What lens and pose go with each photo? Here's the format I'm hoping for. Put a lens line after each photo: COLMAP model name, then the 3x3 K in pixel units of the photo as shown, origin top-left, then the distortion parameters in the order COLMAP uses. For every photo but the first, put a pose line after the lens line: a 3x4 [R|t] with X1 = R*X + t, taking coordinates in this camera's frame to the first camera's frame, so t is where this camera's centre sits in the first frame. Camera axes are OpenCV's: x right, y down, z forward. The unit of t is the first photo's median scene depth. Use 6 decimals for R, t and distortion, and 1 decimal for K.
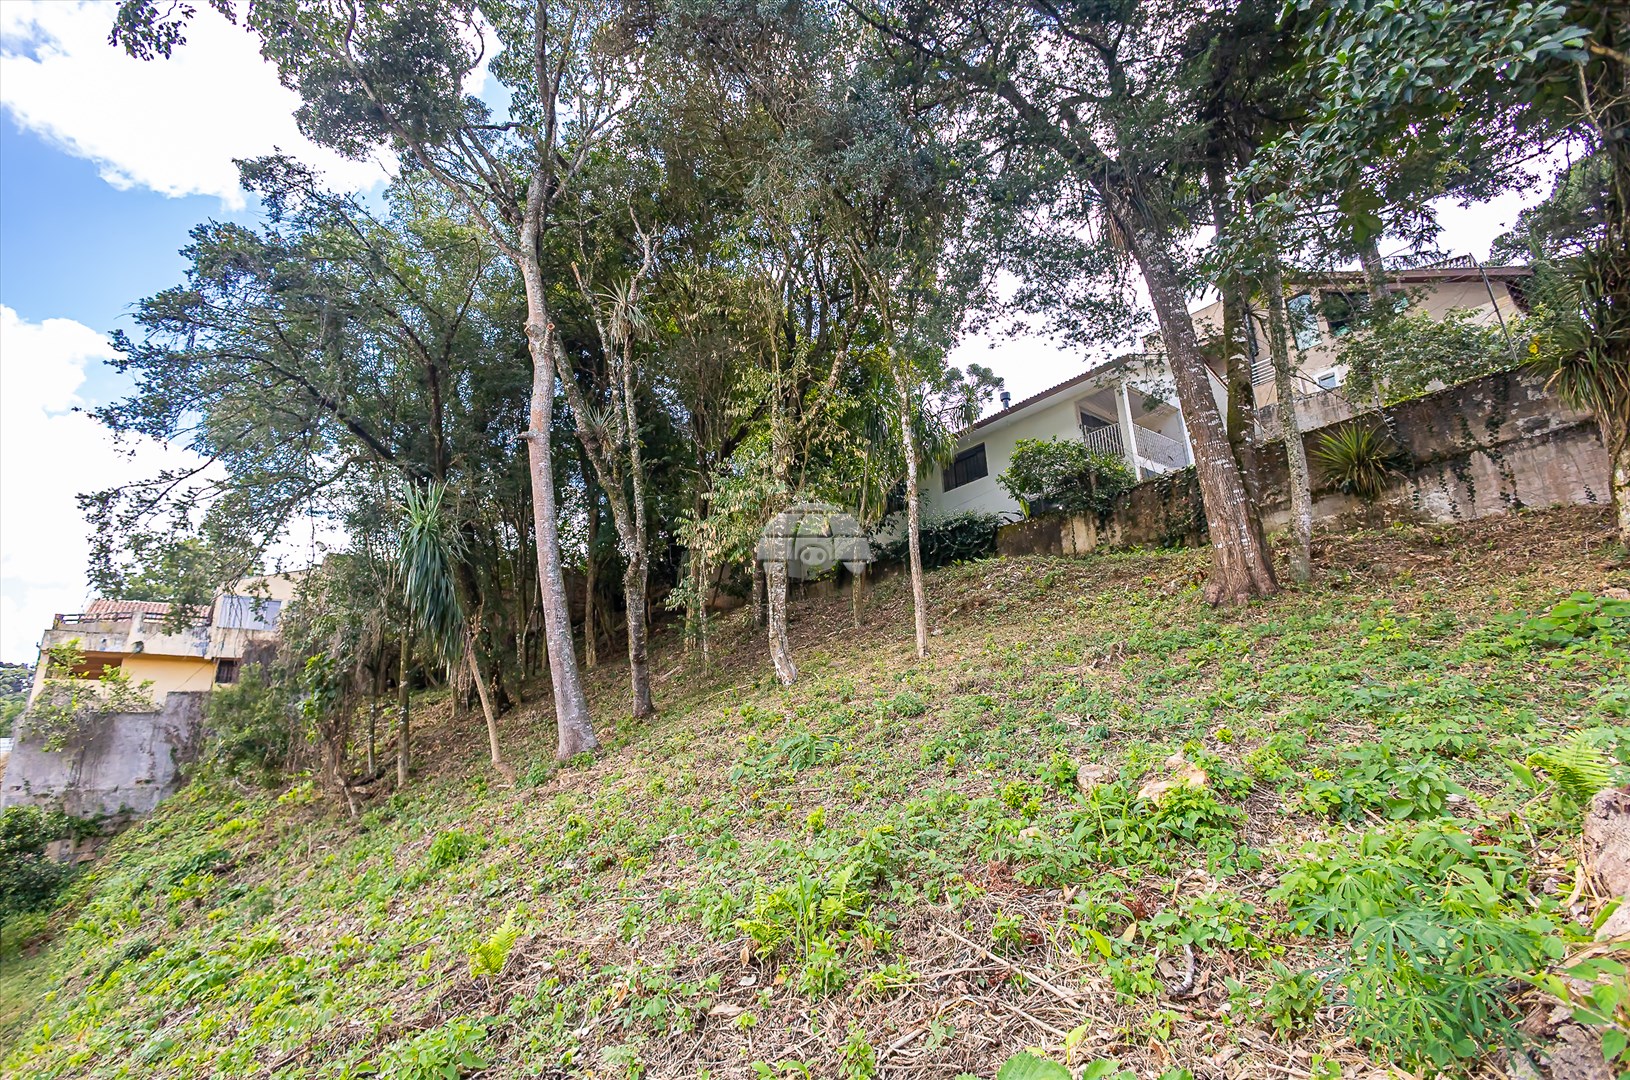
lens RADIAL K [[741.5, 0, 813.4], [0, 741.5, 543.6], [0, 0, 1]] dist [0.012783, -0.006004]
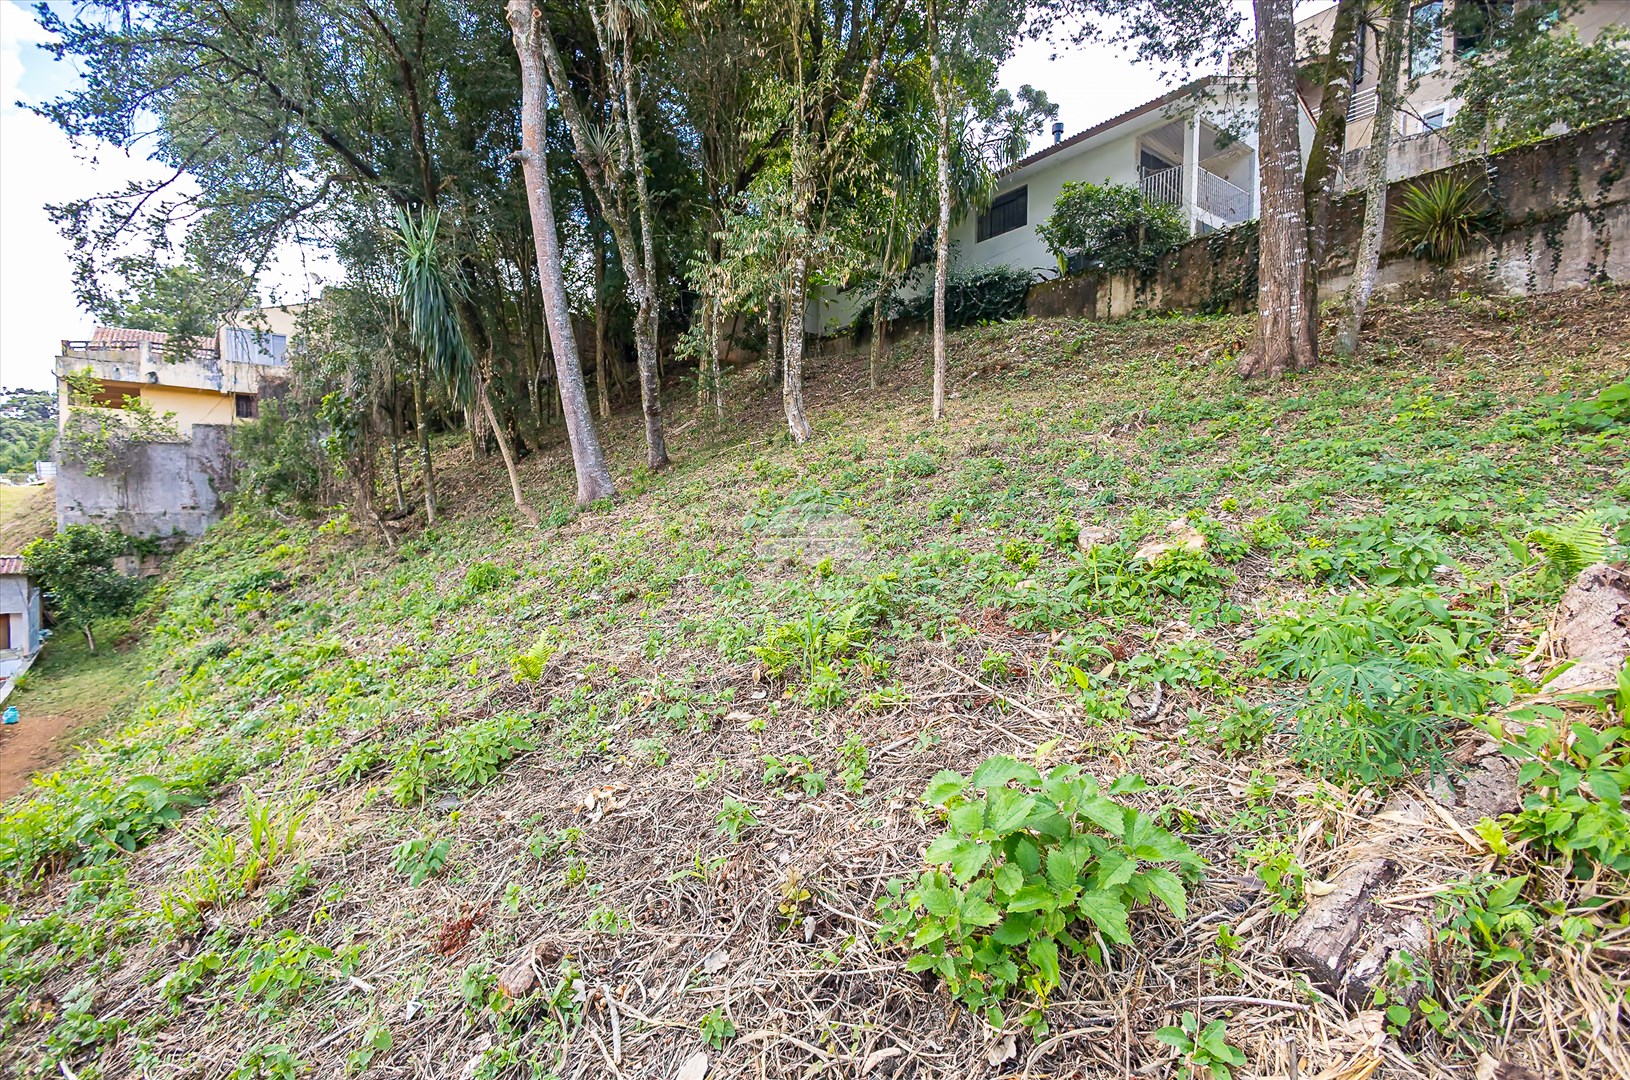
lens RADIAL K [[741.5, 0, 813.9], [0, 741.5, 546.3], [0, 0, 1]] dist [0.012783, -0.006004]
pose [[0.999029, 0.042953, -0.009774, -0.001309], [-0.037641, 0.947640, 0.317116, 0.005300], [0.022883, -0.316440, 0.948336, 0.002693]]
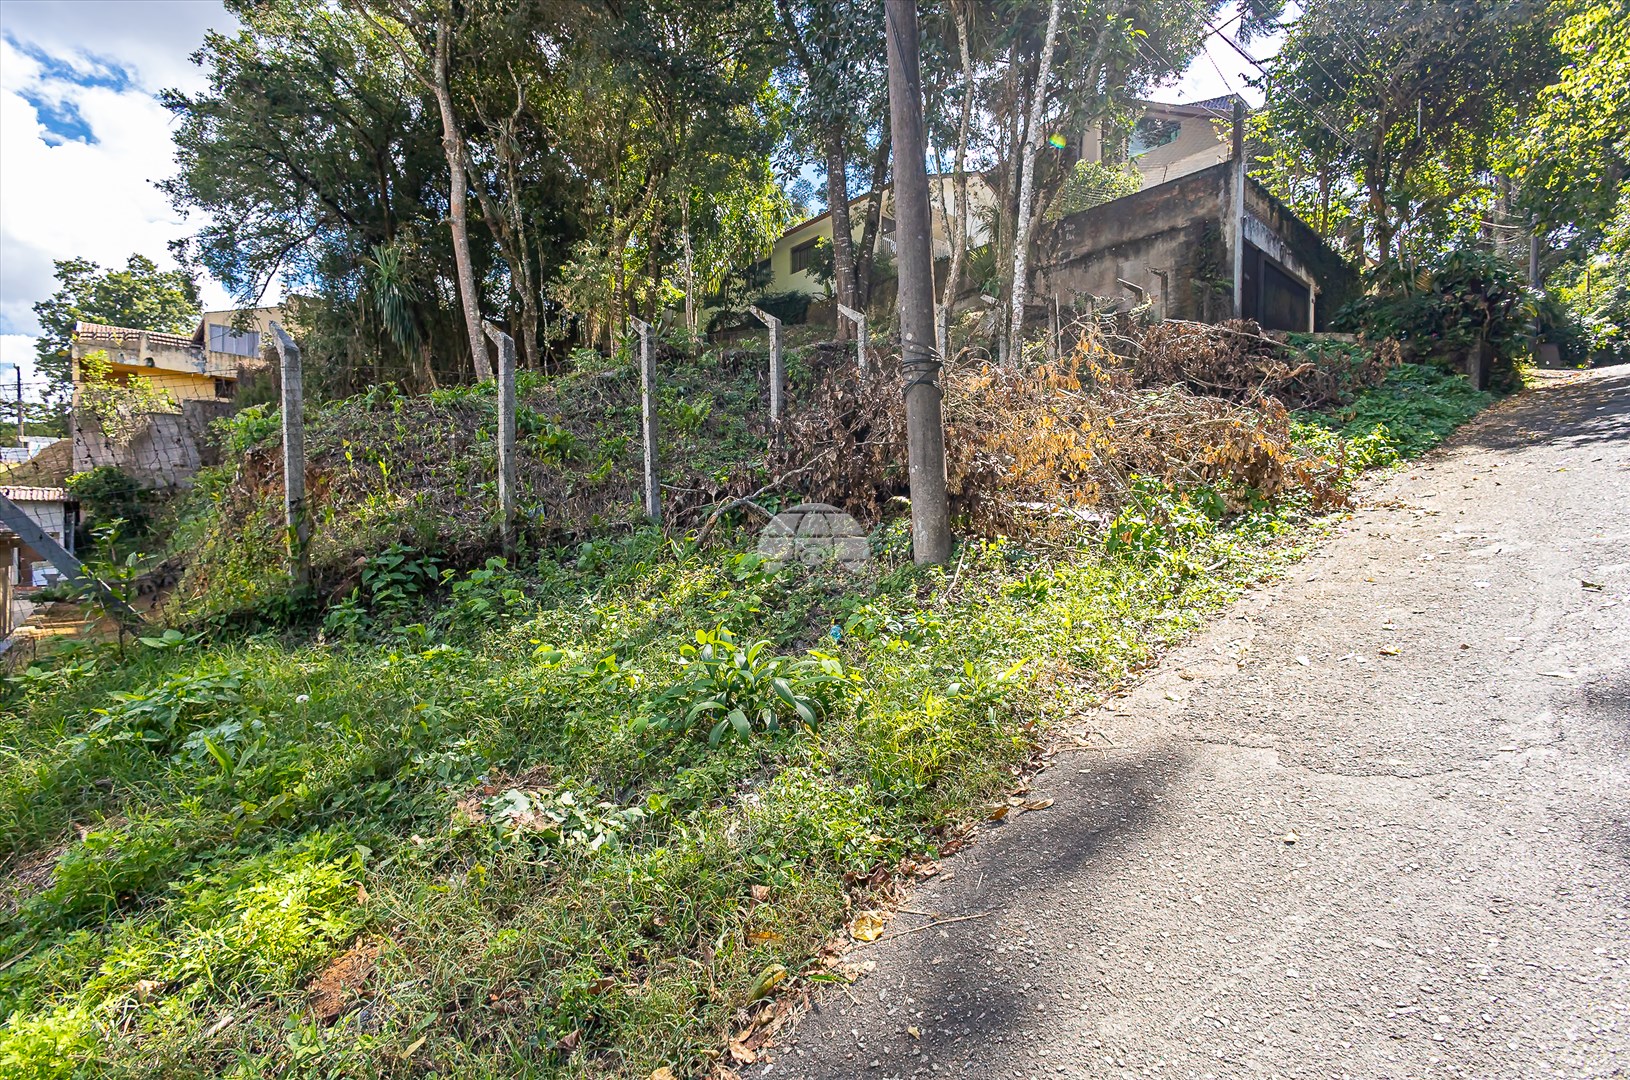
lens RADIAL K [[741.5, 0, 816.8], [0, 741.5, 548.5], [0, 0, 1]] dist [0.012783, -0.006004]
pose [[0.997143, 0.042364, 0.062541, 0.310857], [-0.058800, 0.955049, 0.290559, 0.015999], [-0.047420, -0.293406, 0.954811, -0.725878]]
